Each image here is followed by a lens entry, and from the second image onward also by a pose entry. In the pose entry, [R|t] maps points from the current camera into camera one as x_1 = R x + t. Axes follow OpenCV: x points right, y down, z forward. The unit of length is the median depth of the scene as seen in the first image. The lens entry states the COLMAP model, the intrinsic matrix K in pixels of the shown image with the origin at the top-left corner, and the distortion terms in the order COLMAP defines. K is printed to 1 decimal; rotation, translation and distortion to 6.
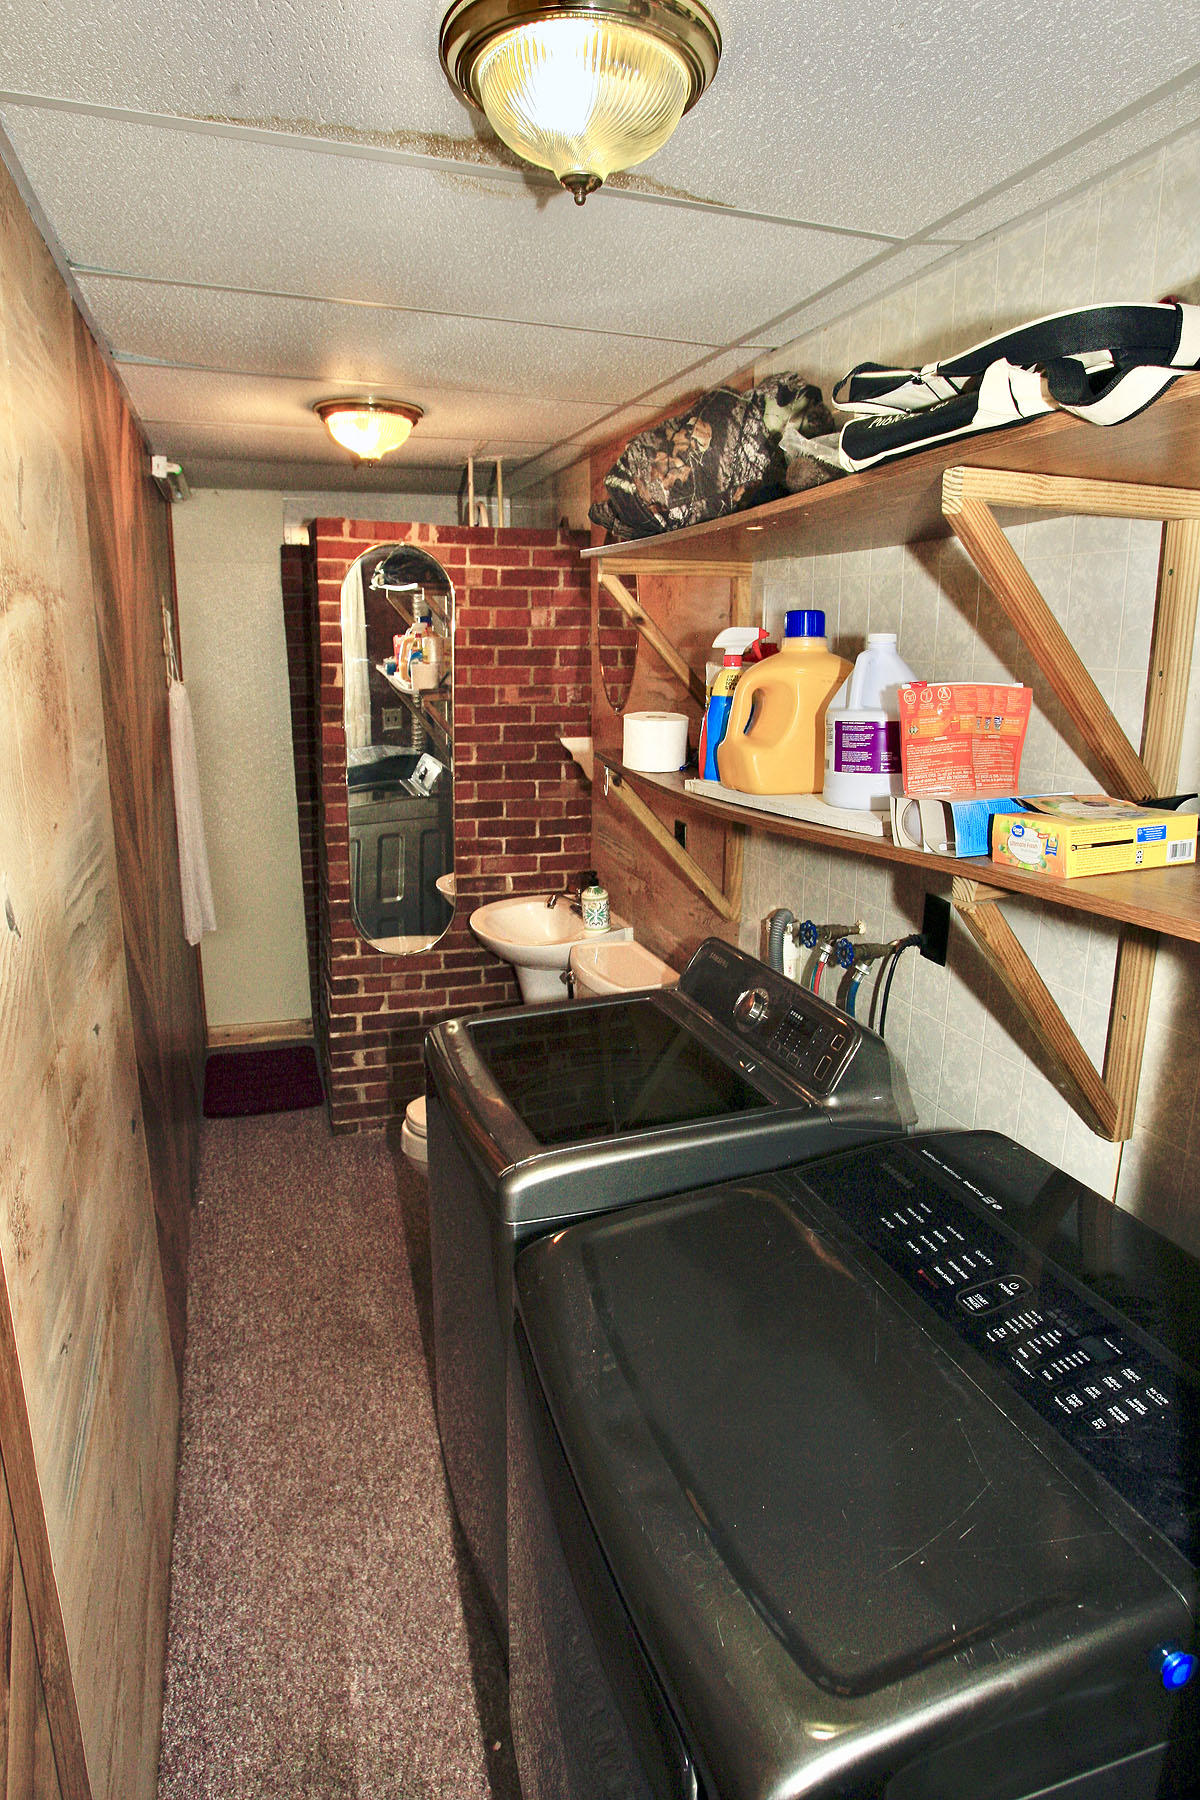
lens RADIAL K [[1042.3, 0, 589.7], [0, 1042.3, 931.6], [0, 0, 1]] dist [-0.096458, 0.052928]
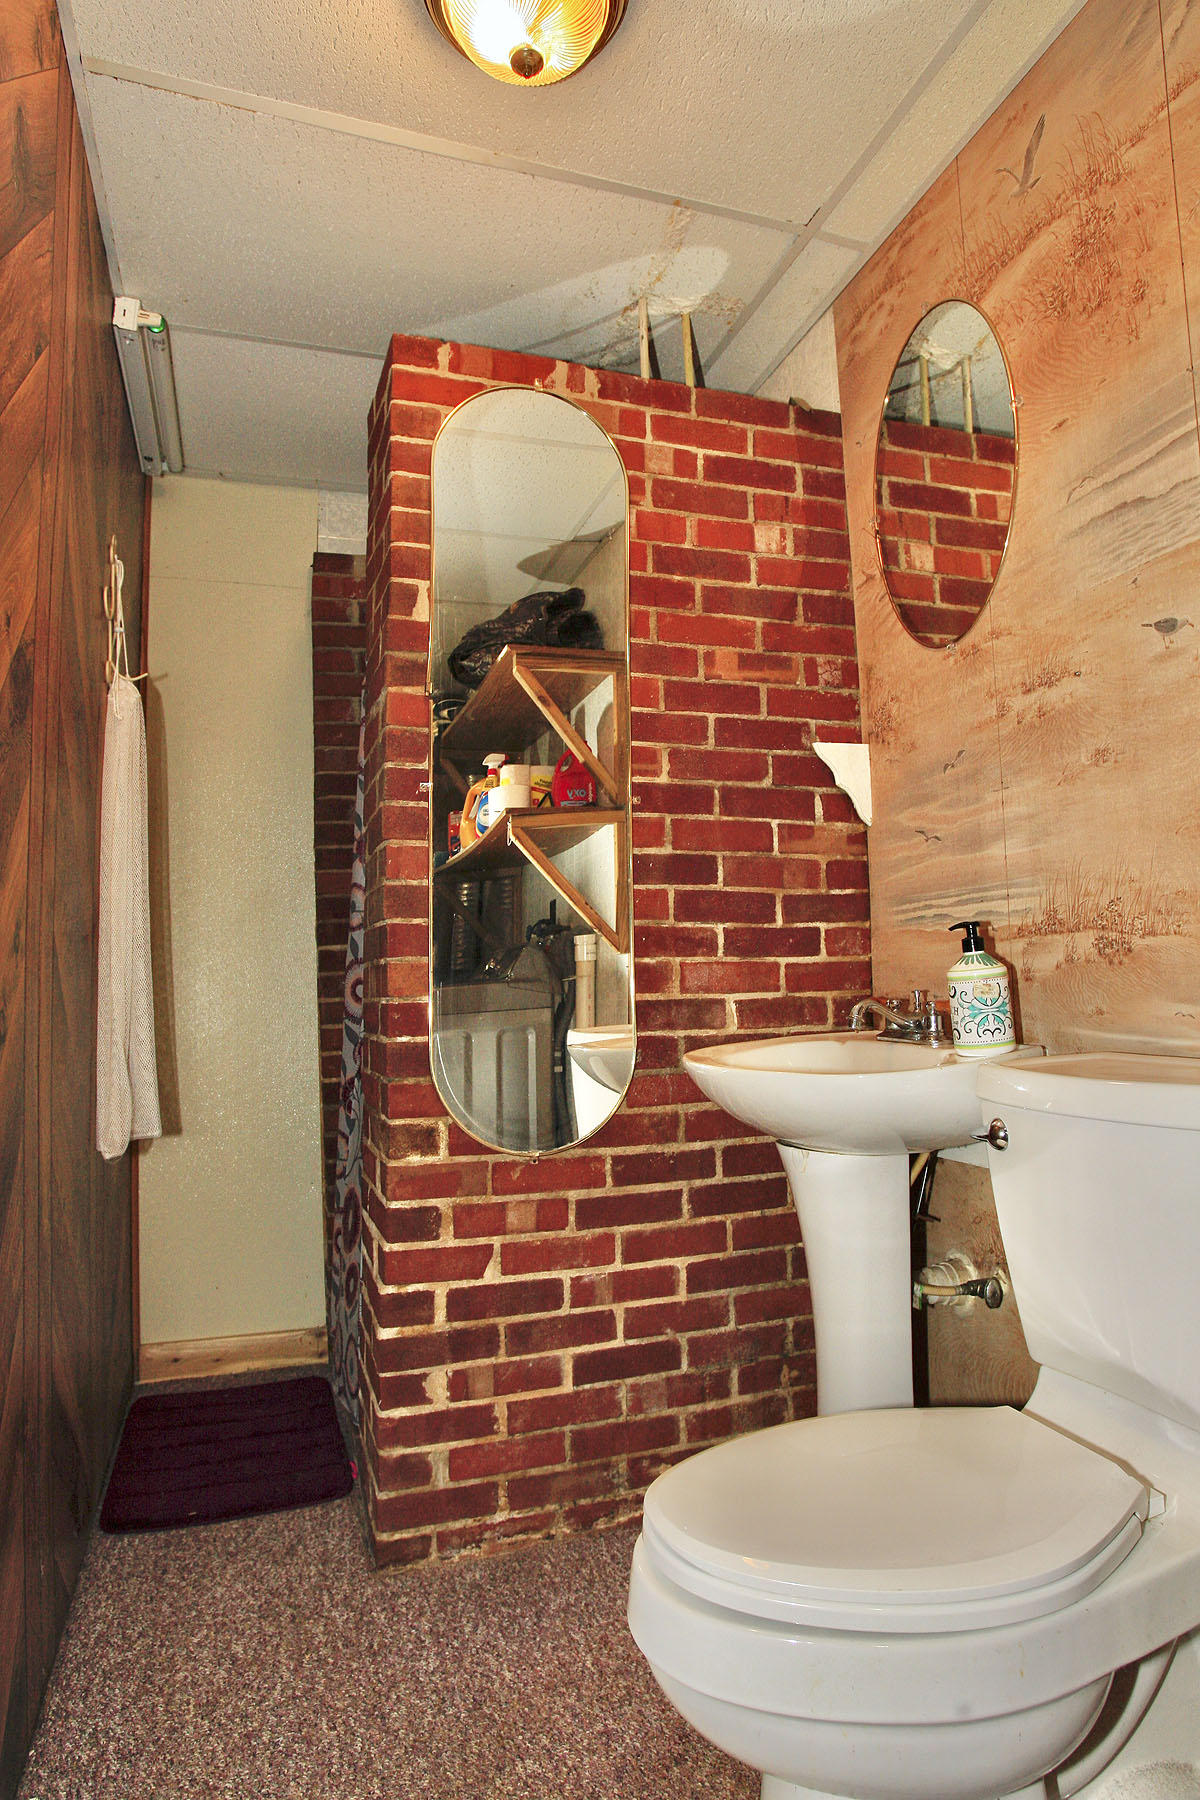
lens RADIAL K [[1042.3, 0, 589.7], [0, 1042.3, 931.6], [0, 0, 1]] dist [-0.096458, 0.052928]
pose [[0.999405, -0.034059, 0.005508, -0.151590], [0.034042, 0.947505, -0.317924, 0.078282], [0.005609, 0.317922, 0.948100, 0.504170]]
